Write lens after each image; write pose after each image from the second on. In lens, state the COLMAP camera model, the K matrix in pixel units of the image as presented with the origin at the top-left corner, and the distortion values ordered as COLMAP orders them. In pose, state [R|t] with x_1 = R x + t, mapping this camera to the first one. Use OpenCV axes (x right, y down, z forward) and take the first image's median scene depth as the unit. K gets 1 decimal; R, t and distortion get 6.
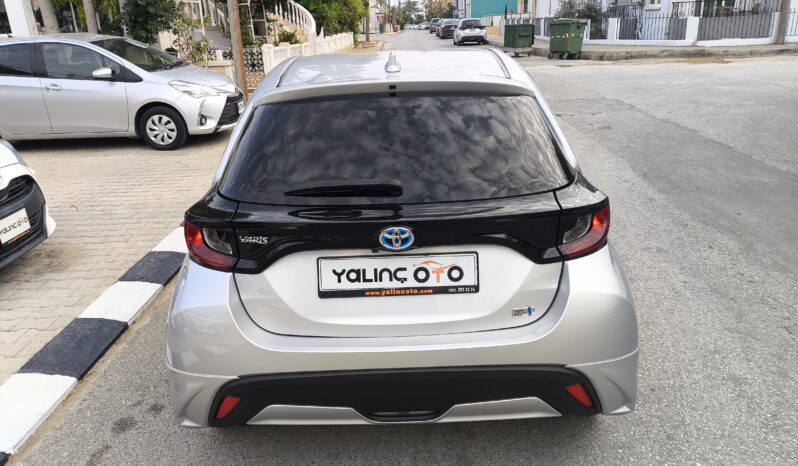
lens RADIAL K [[608.8, 0, 405.7], [0, 608.8, 224.2], [0, 0, 1]] dist [0.042263, -0.004133]
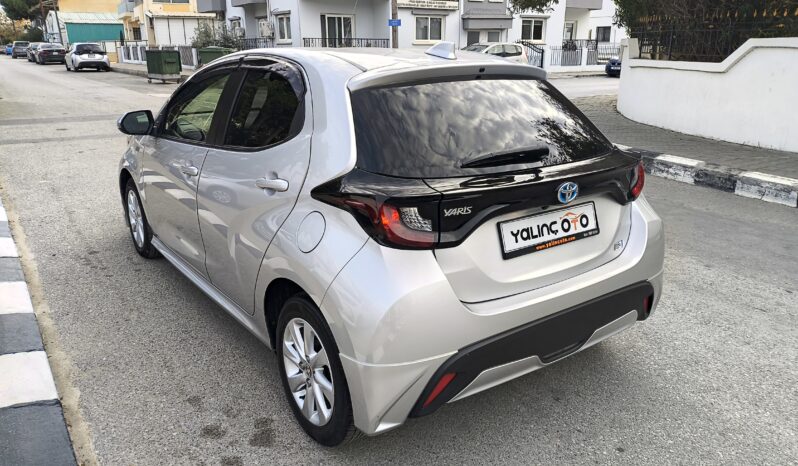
lens RADIAL K [[608.8, 0, 405.7], [0, 608.8, 224.2], [0, 0, 1]] dist [0.042263, -0.004133]
pose [[0.804976, -0.127570, 0.579430, -0.438849], [0.158053, 0.987428, -0.002179, 0.017076], [-0.571868, 0.093334, 0.815019, 0.109645]]
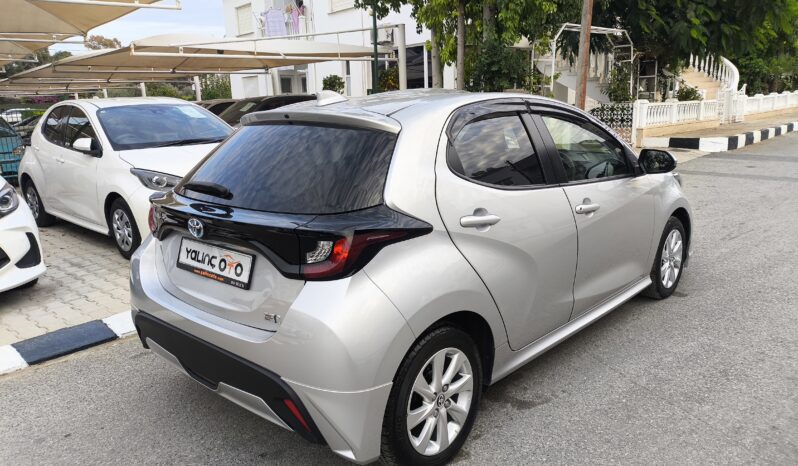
lens RADIAL K [[608.8, 0, 405.7], [0, 608.8, 224.2], [0, 0, 1]] dist [0.042263, -0.004133]
pose [[0.737766, 0.156210, -0.656734, 0.528080], [-0.214905, 0.976592, -0.009131, -0.030878], [0.639935, 0.147872, 0.754067, 0.149826]]
